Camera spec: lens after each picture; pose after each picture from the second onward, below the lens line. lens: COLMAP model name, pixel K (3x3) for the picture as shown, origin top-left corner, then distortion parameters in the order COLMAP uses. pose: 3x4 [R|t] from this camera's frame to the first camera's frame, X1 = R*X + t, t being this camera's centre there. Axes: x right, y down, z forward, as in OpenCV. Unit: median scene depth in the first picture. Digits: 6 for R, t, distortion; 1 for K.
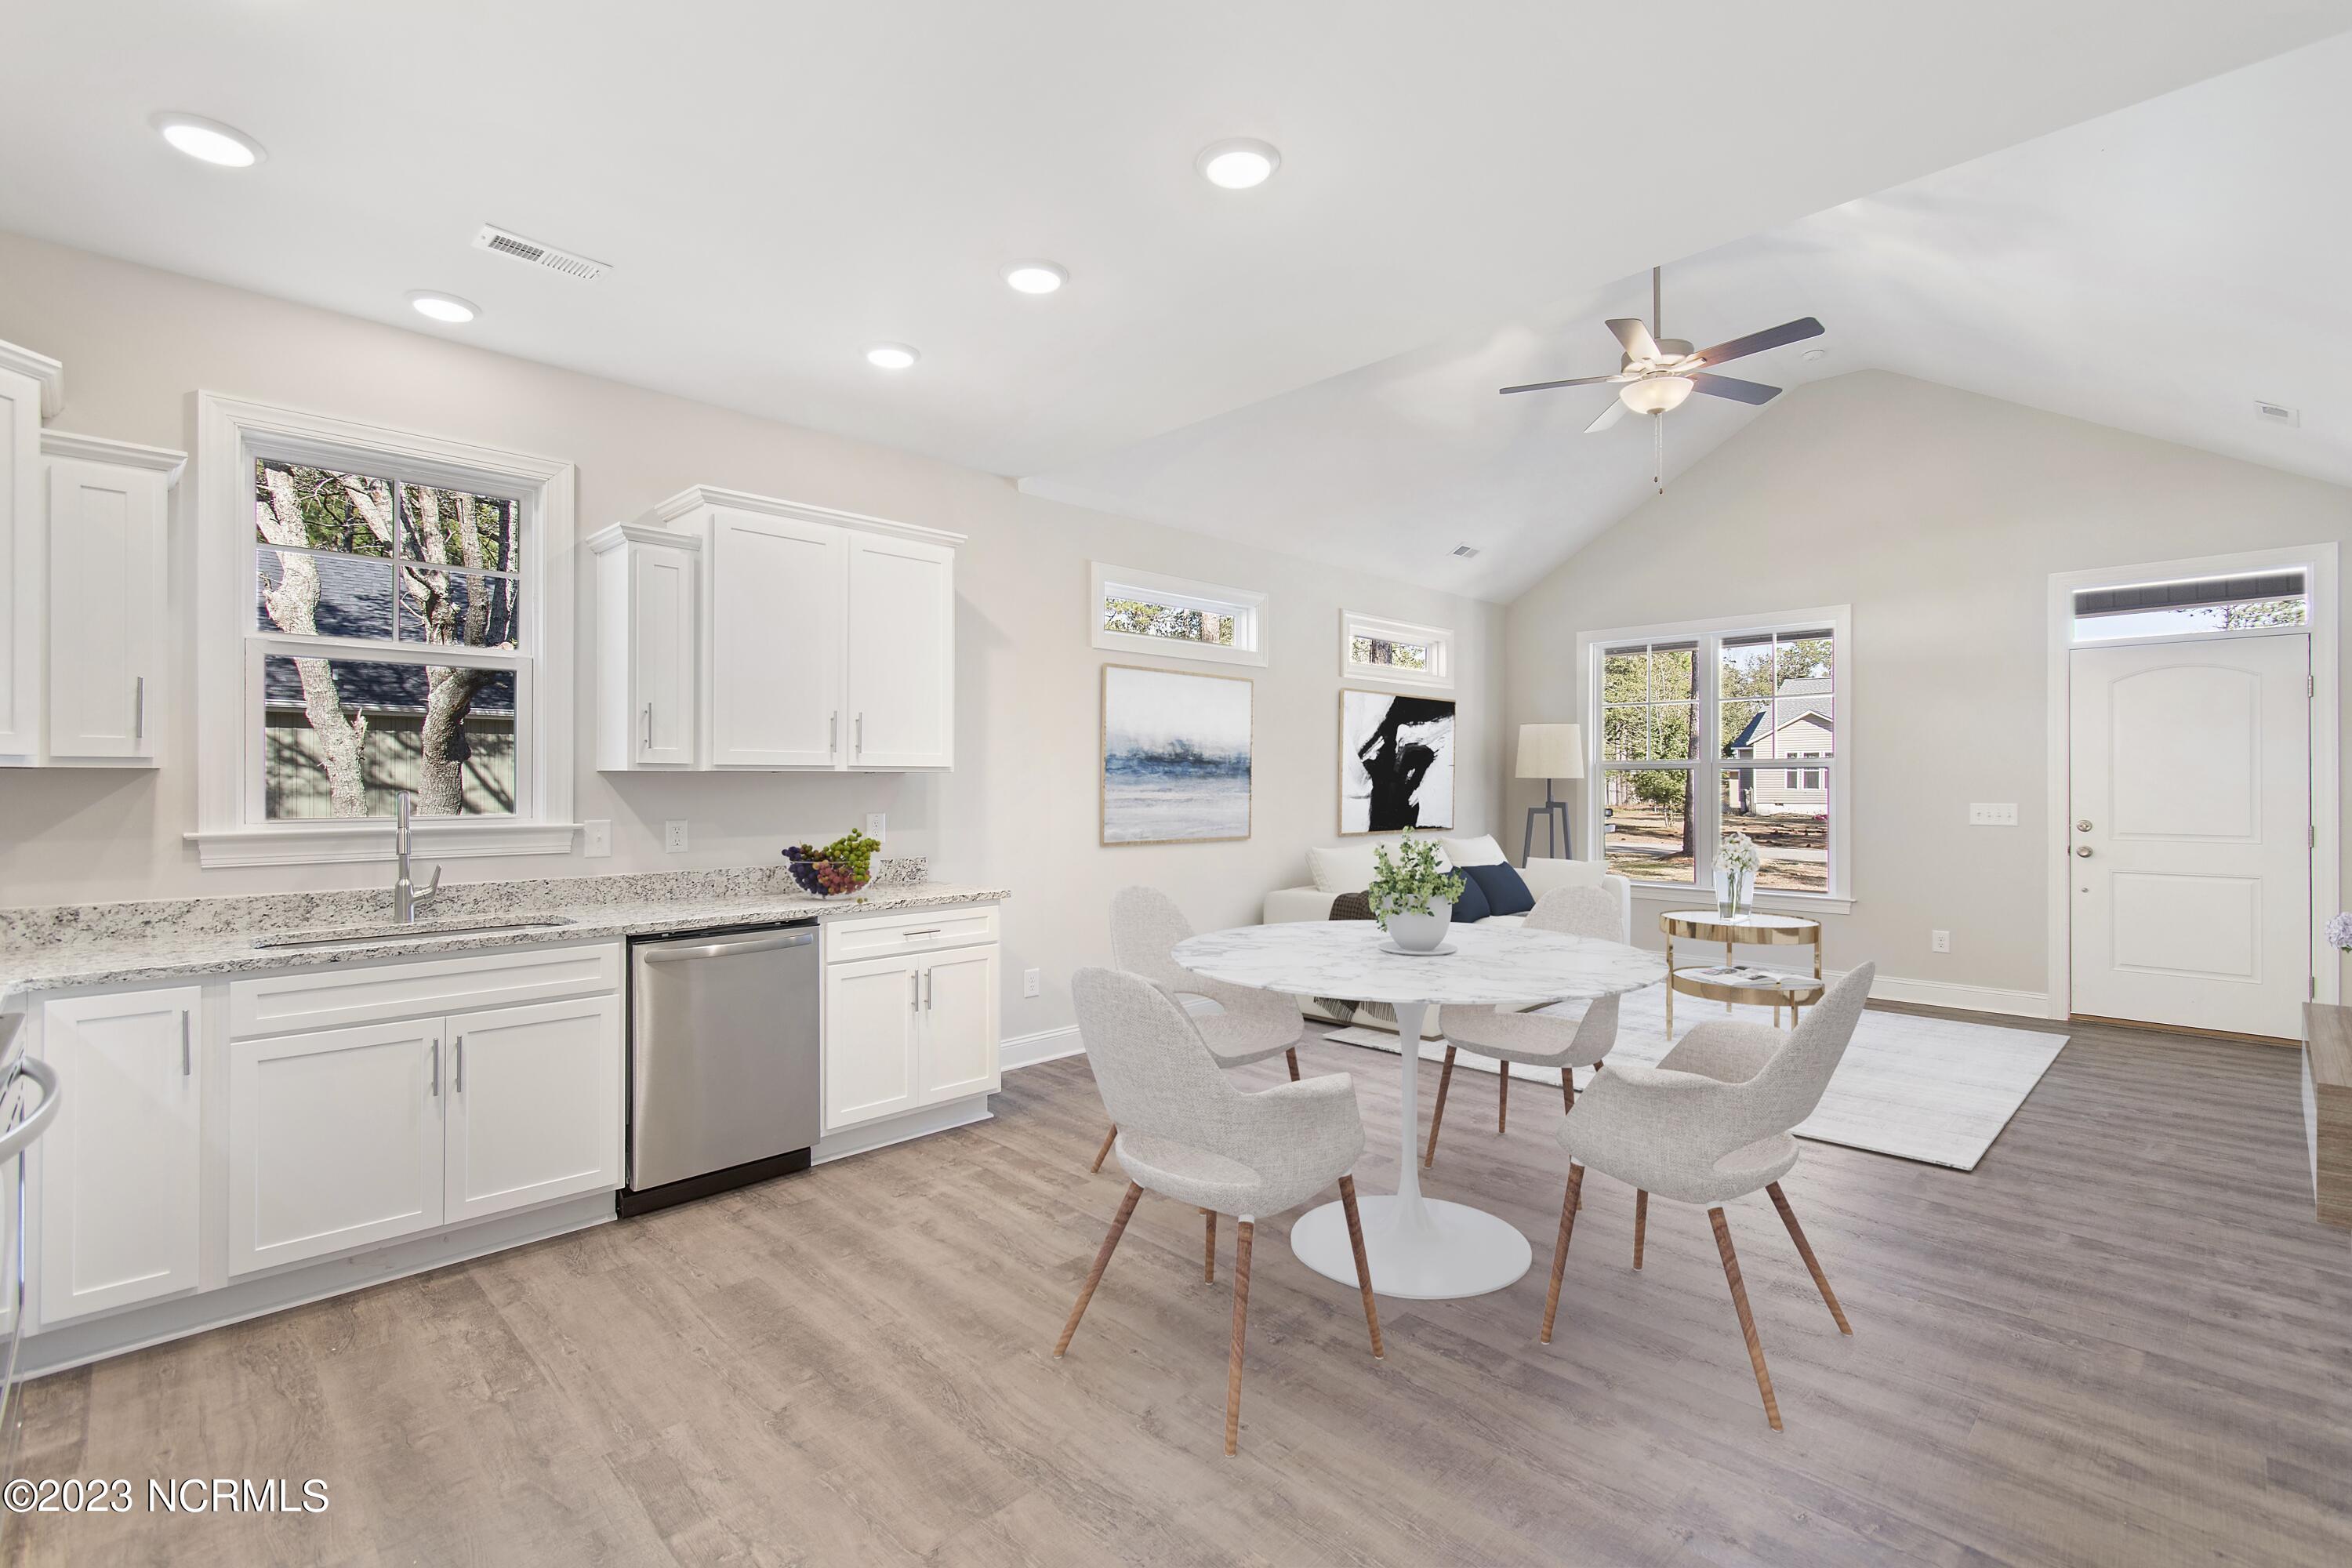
lens RADIAL K [[1039.8, 0, 1179.2], [0, 1039.8, 789.8], [0, 0, 1]] dist [0.004176, -0.001927]
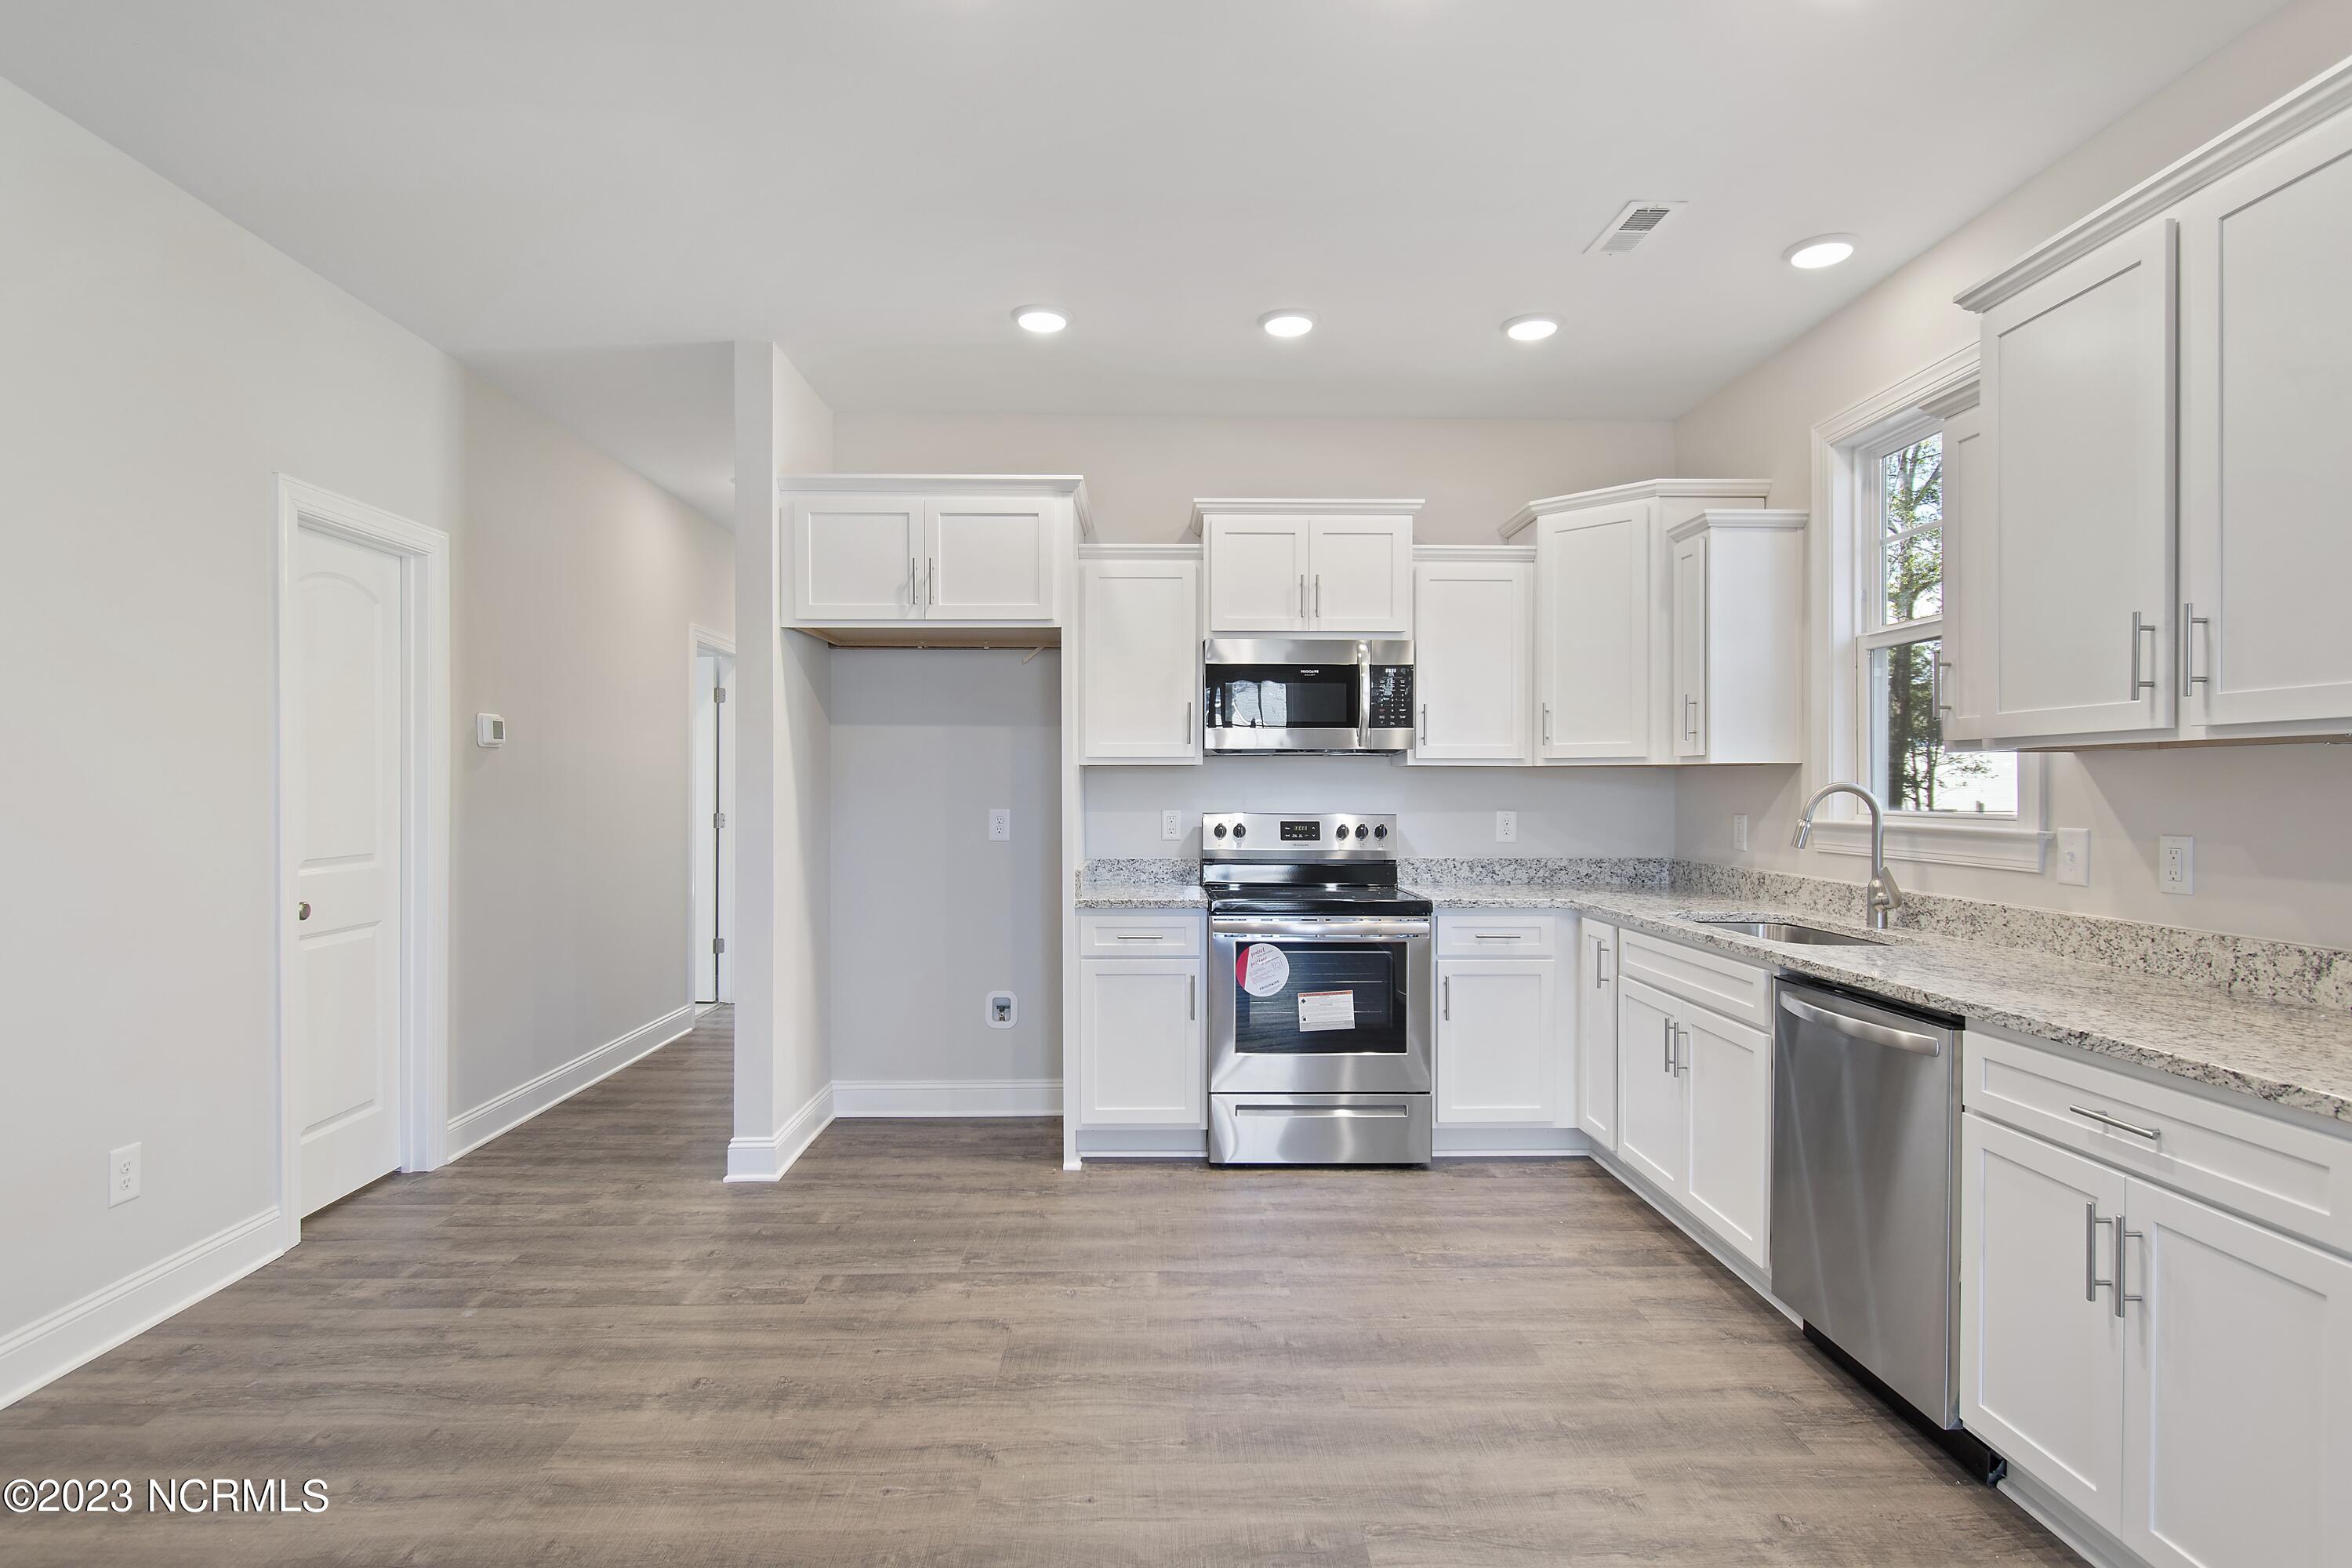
lens RADIAL K [[1176.8, 0, 1177.0], [0, 1176.8, 787.6], [0, 0, 1]] dist [0.003449, -0.003140]
pose [[-0.684445, -0.000072, -0.729064, 0.259337], [-0.006944, 0.999955, 0.006420, 0.002077], [0.729031, 0.009457, -0.684415, 0.772865]]
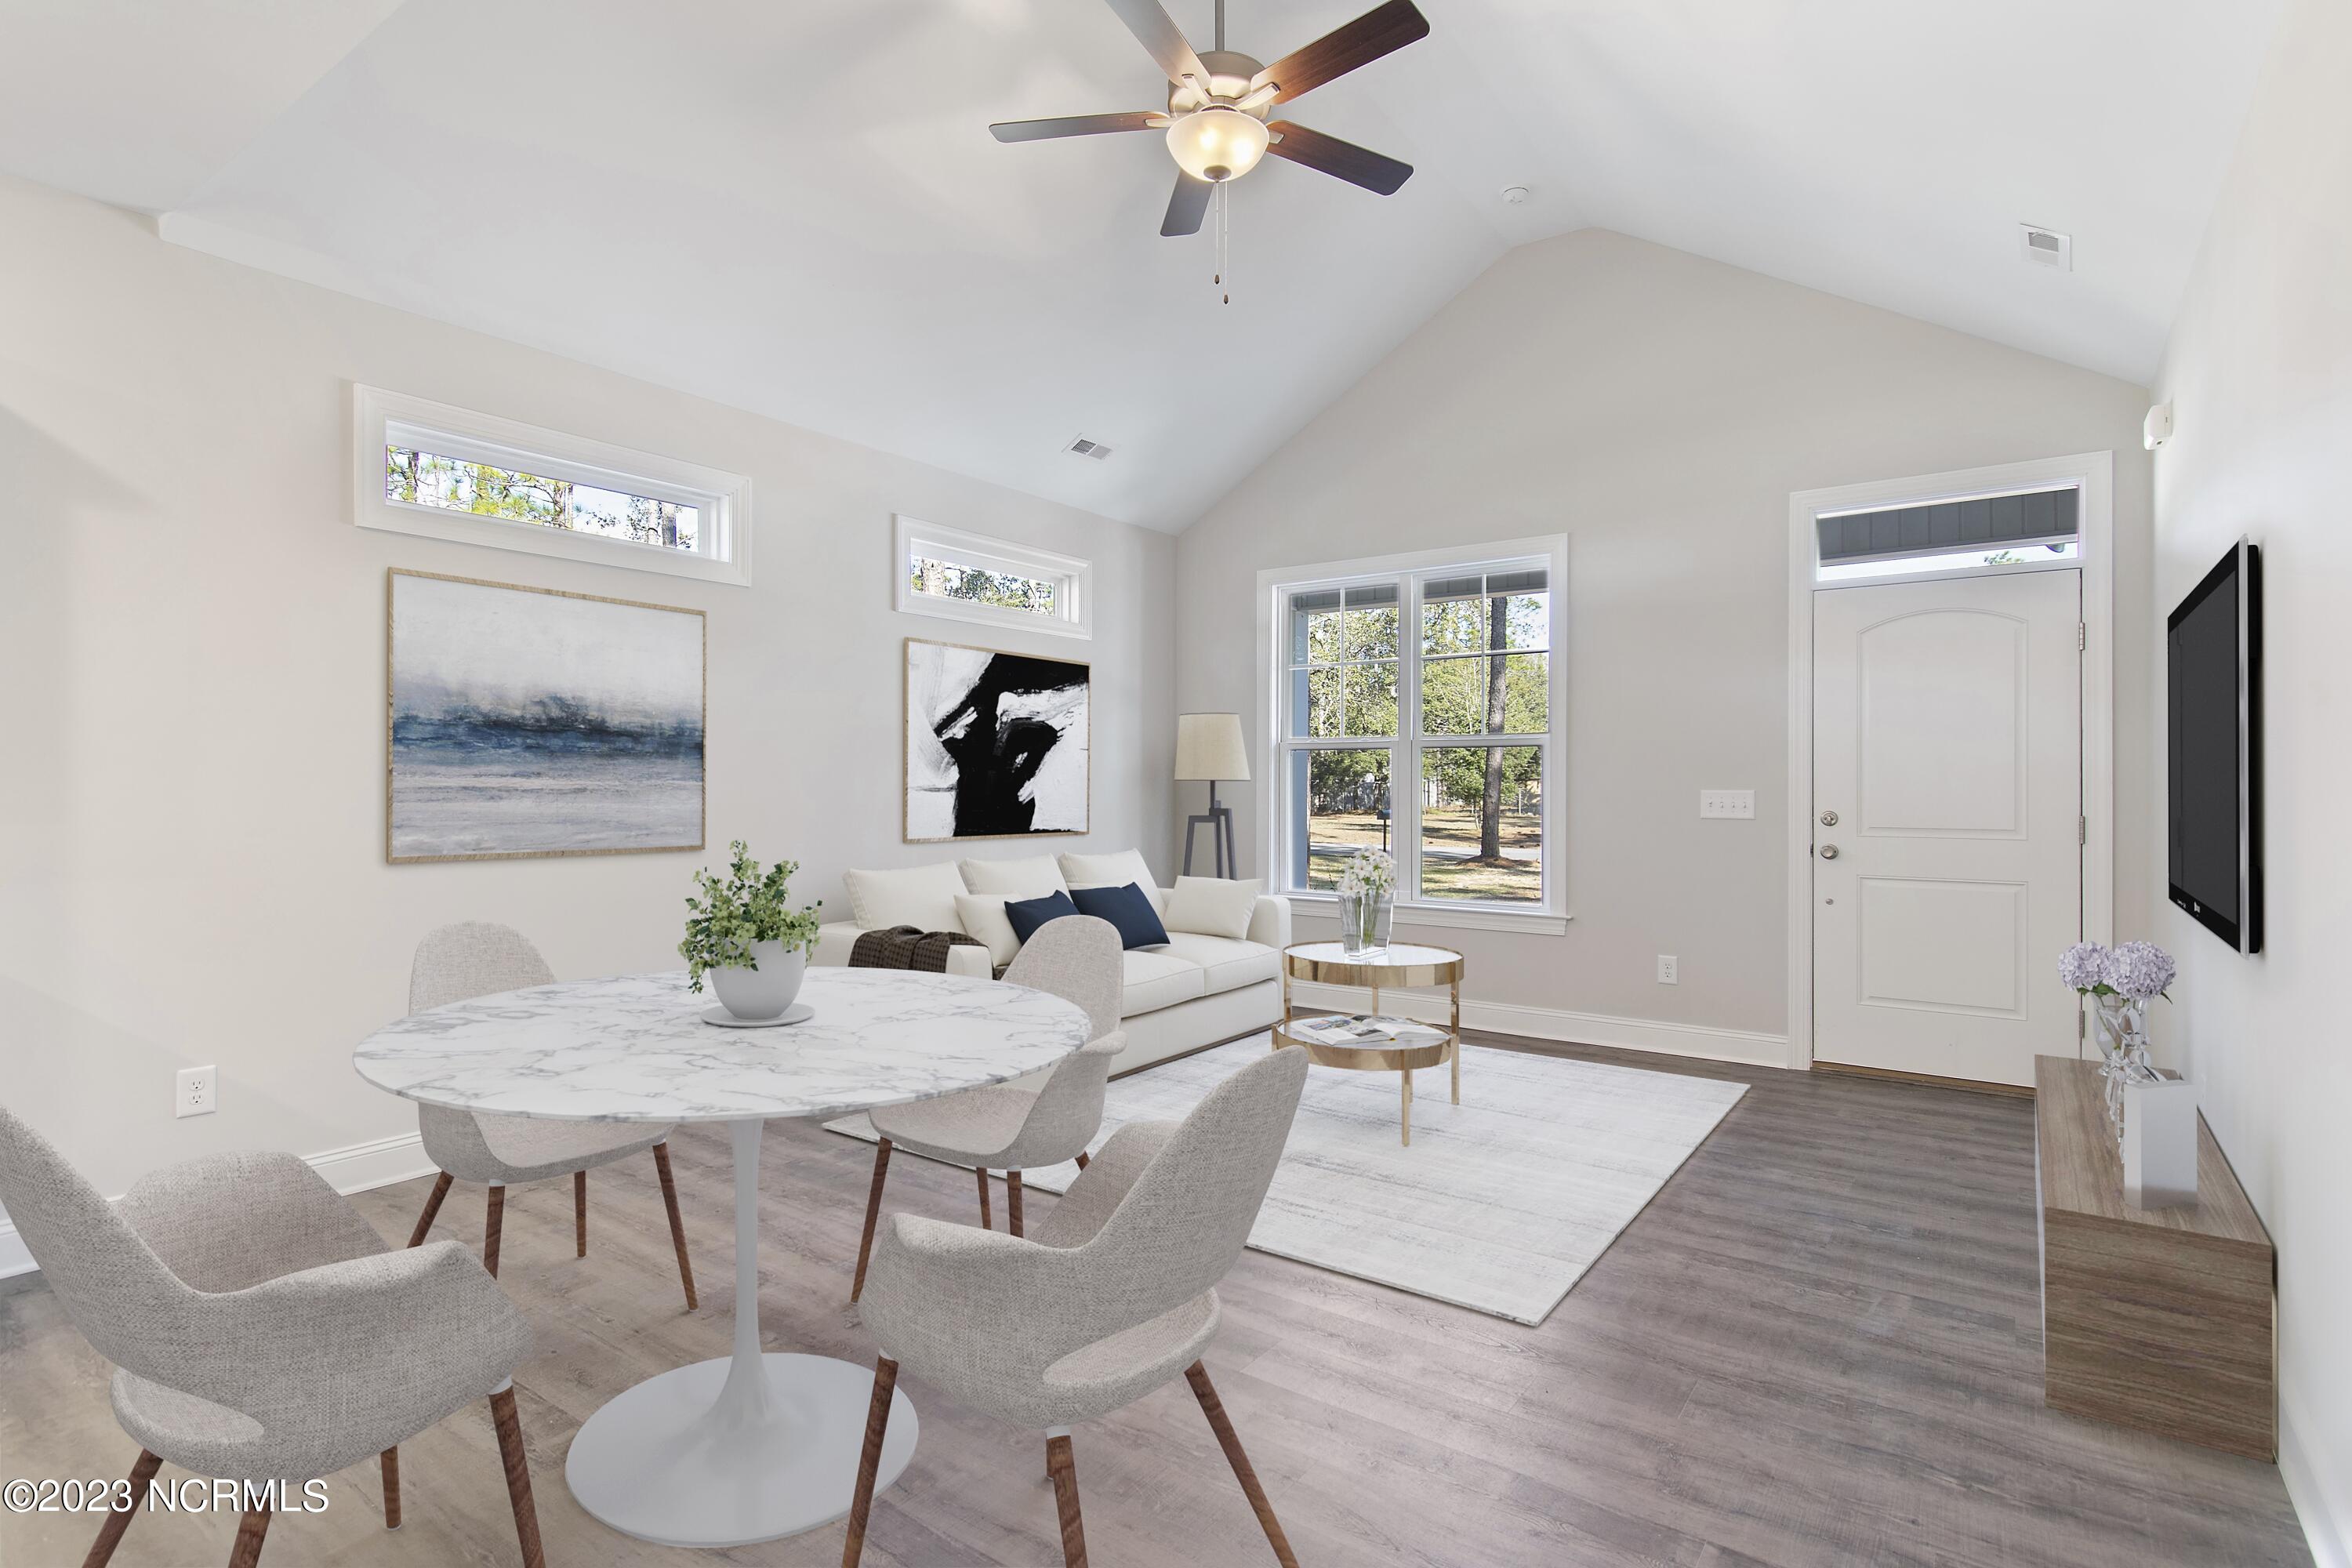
lens RADIAL K [[1129.3, 0, 1141.8], [0, 1129.3, 821.9], [0, 0, 1]] dist [-0.005913, -0.006347]
pose [[0.990645, -0.009402, 0.136143, 0.283734], [0.006336, 0.999717, 0.022939, 0.016645], [-0.136320, -0.021862, 0.990424, 0.276159]]
